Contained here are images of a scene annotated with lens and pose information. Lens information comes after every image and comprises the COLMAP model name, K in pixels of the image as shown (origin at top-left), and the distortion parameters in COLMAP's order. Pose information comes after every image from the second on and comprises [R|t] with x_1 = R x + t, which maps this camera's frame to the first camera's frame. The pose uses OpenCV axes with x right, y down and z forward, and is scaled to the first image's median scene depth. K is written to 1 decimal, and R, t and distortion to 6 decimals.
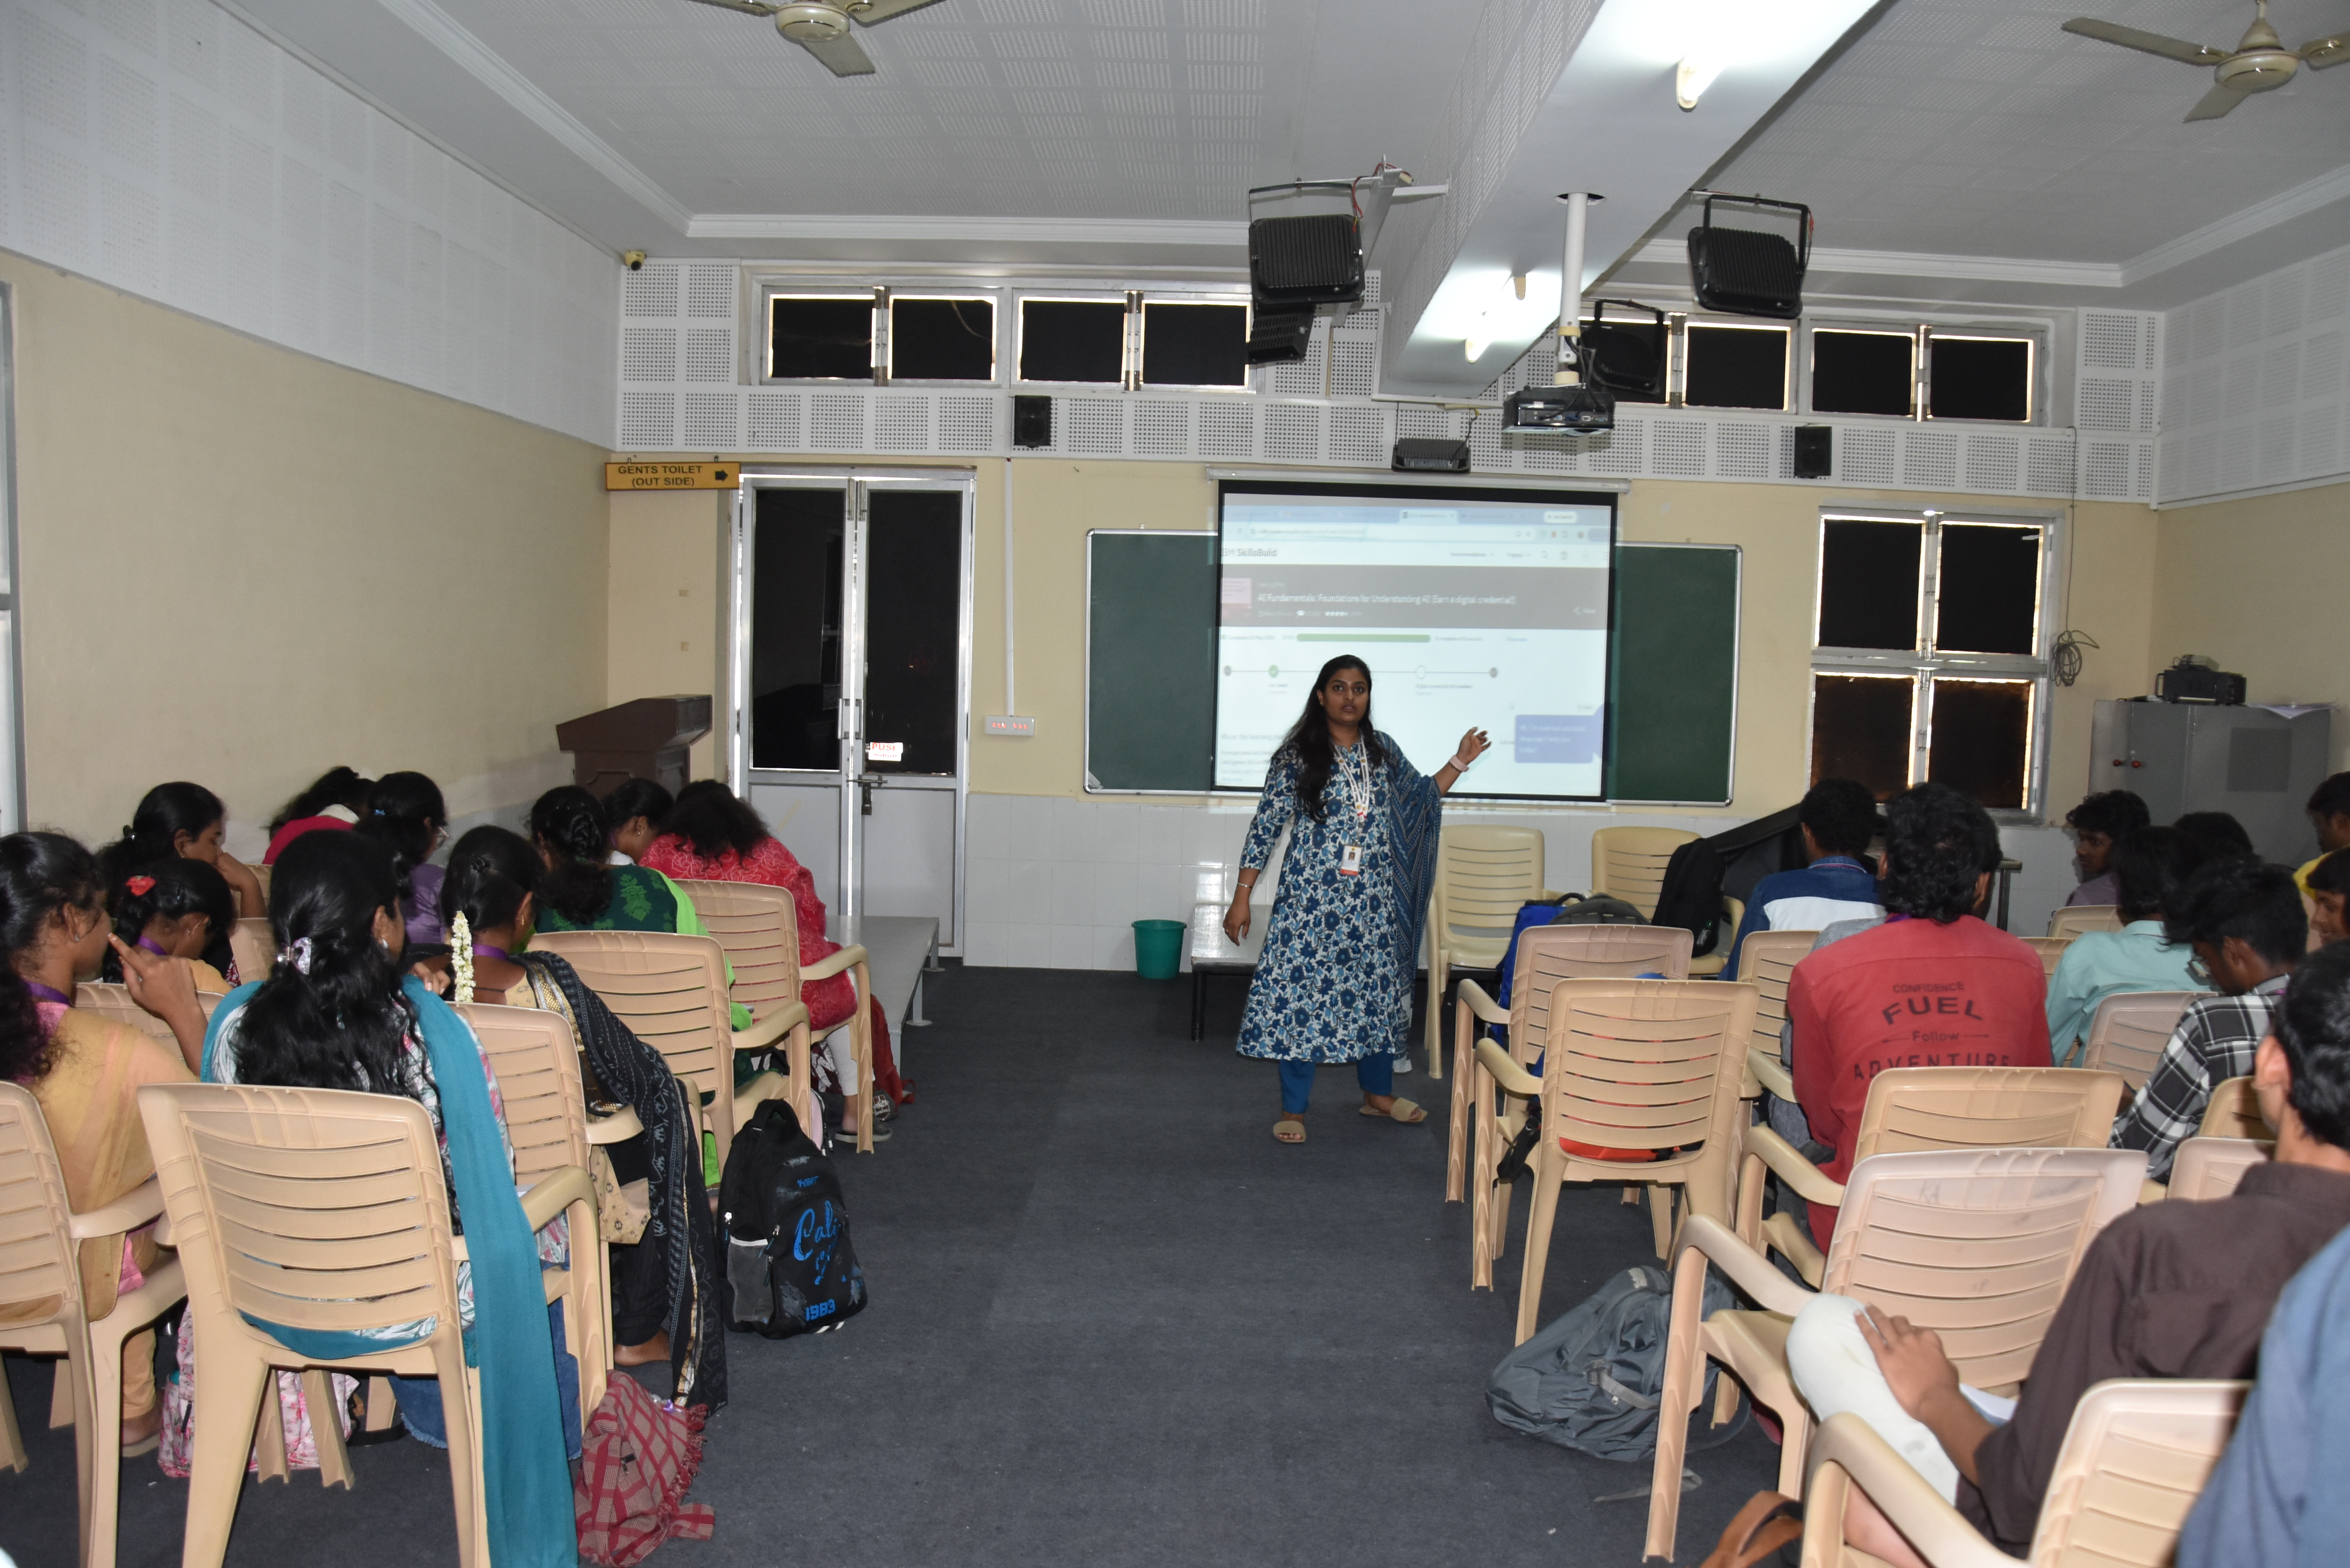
lens RADIAL K [[1841.6, 0, 1201.3], [0, 1841.6, 808.4], [0, 0, 1]] dist [-0.161397, 0.126852]
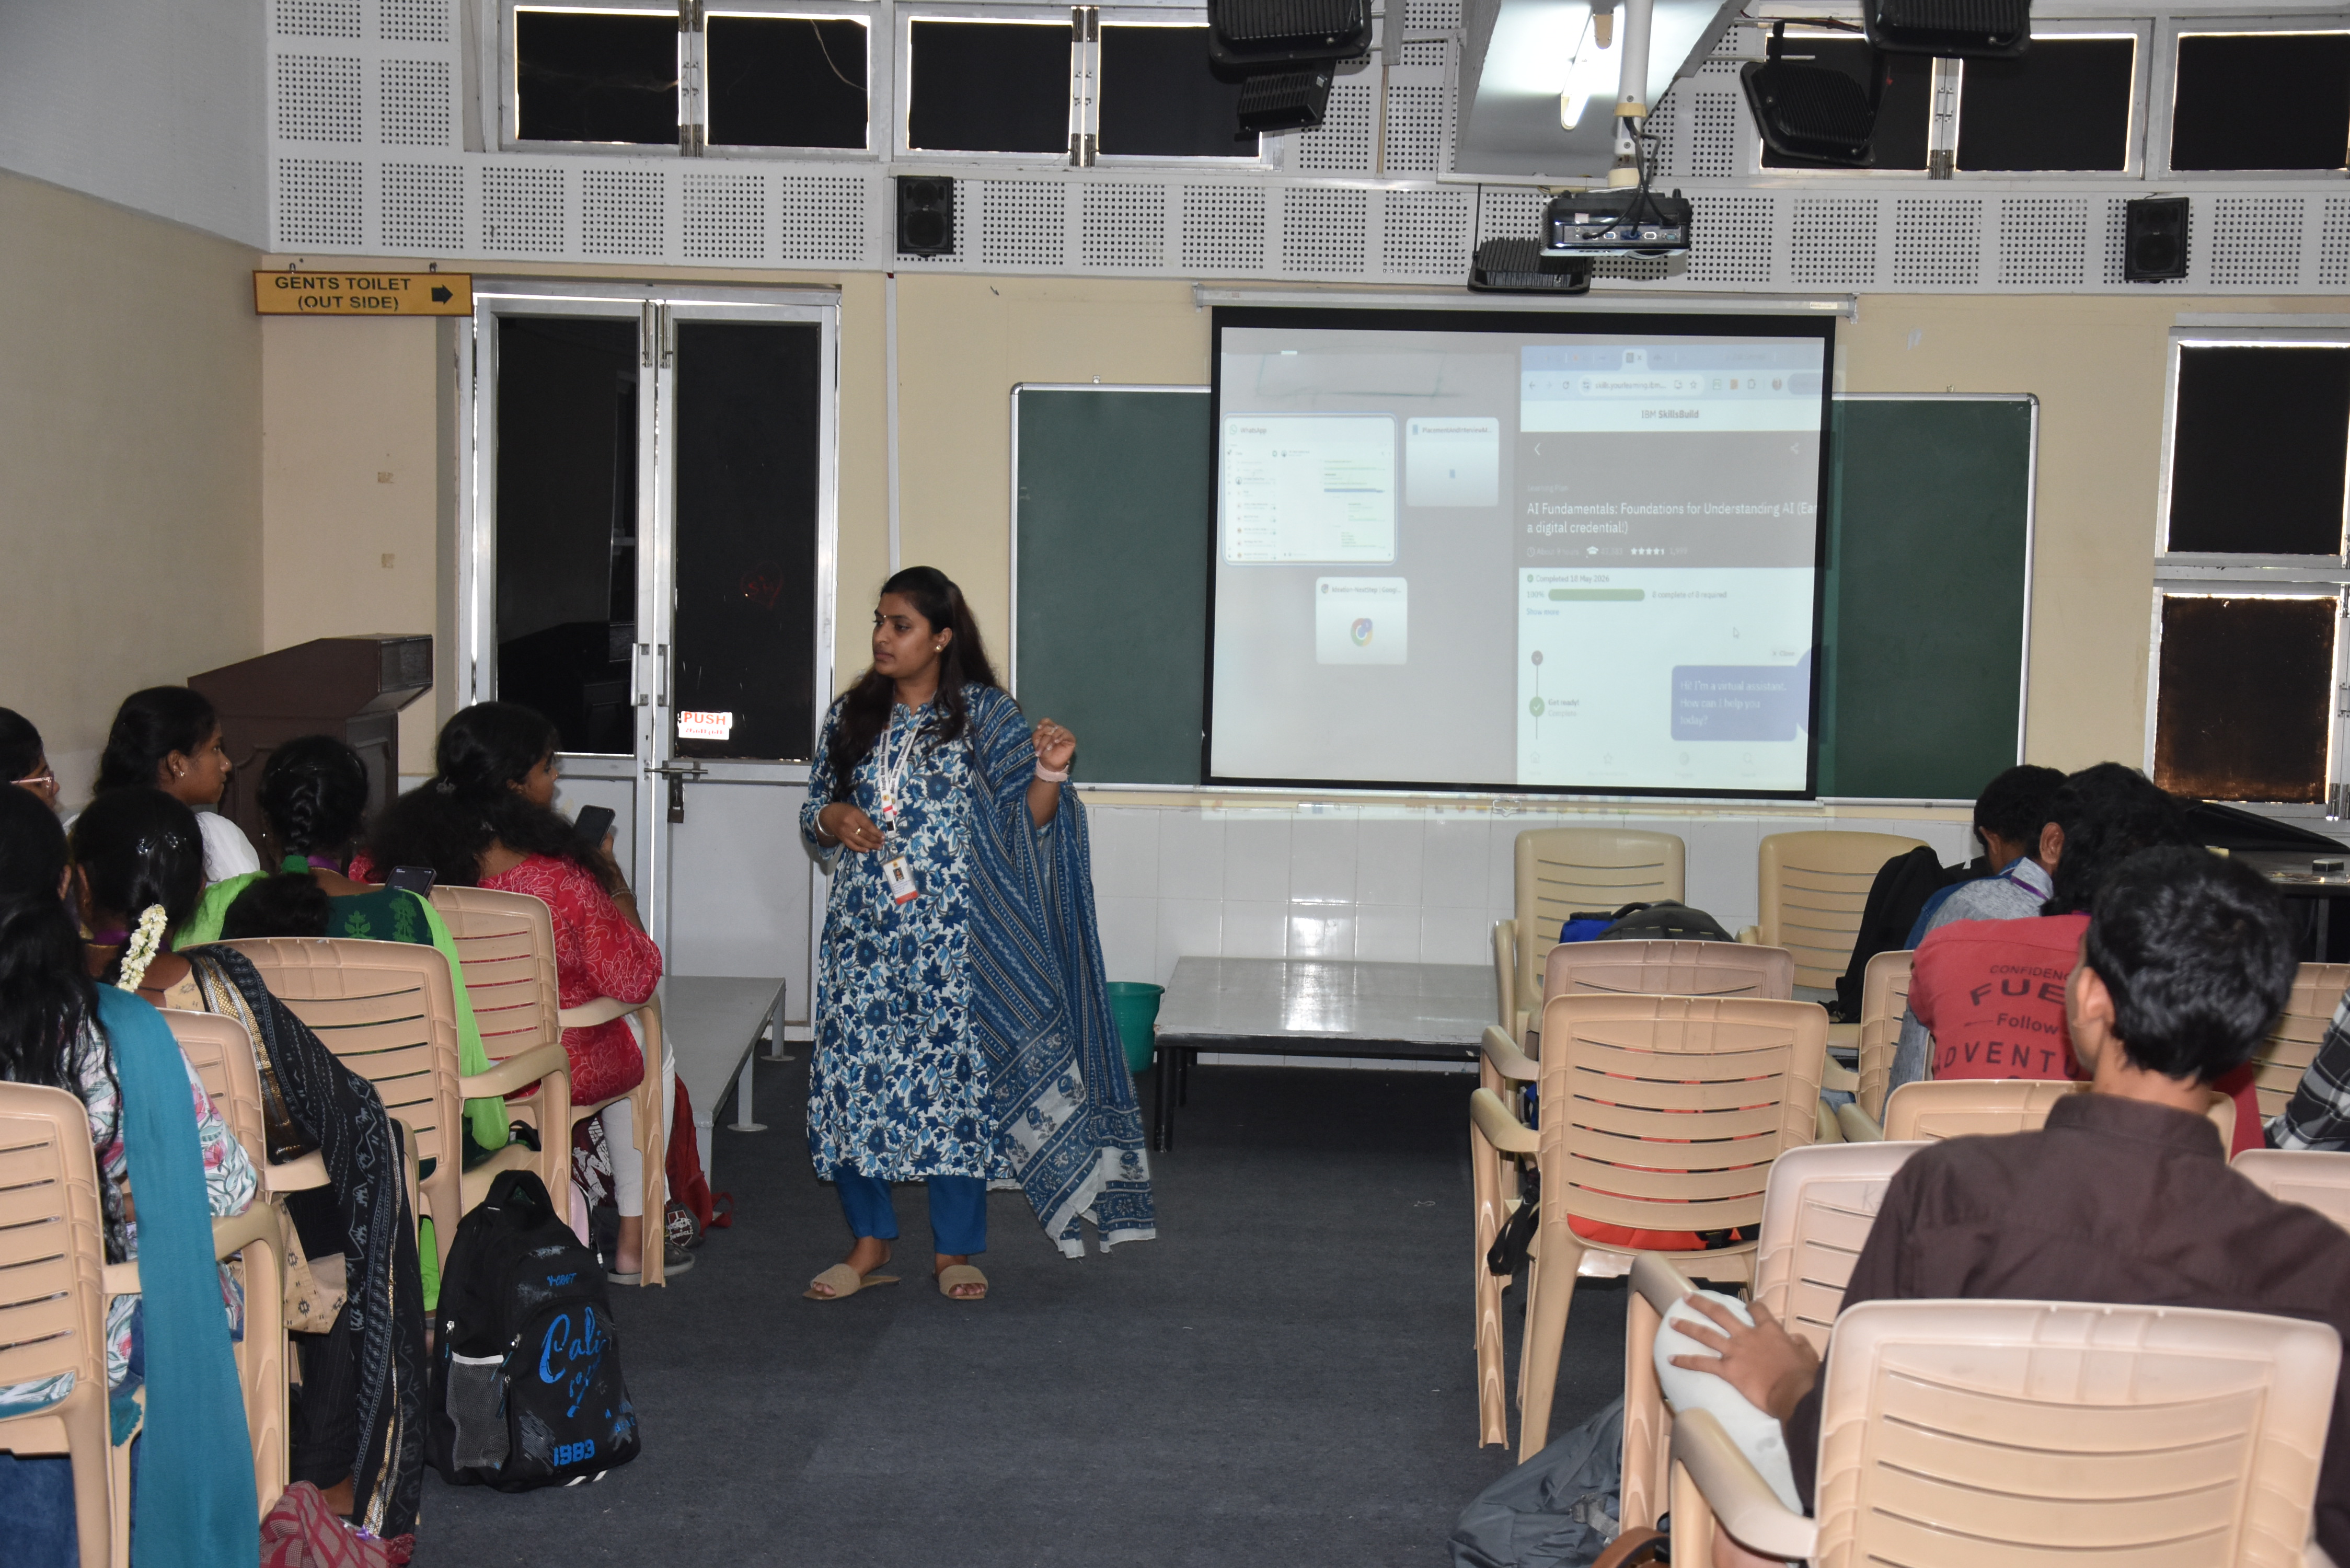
lens RADIAL K [[3242.9, 0, 1195.1], [0, 3242.9, 826.8], [0, 0, 1]] dist [0.079278, 0.505483]
pose [[0.999481, -0.001251, -0.032190, 0.040358], [0.000986, 0.999966, -0.008247, 0.015305], [0.032199, 0.008211, 0.999448, -0.154128]]
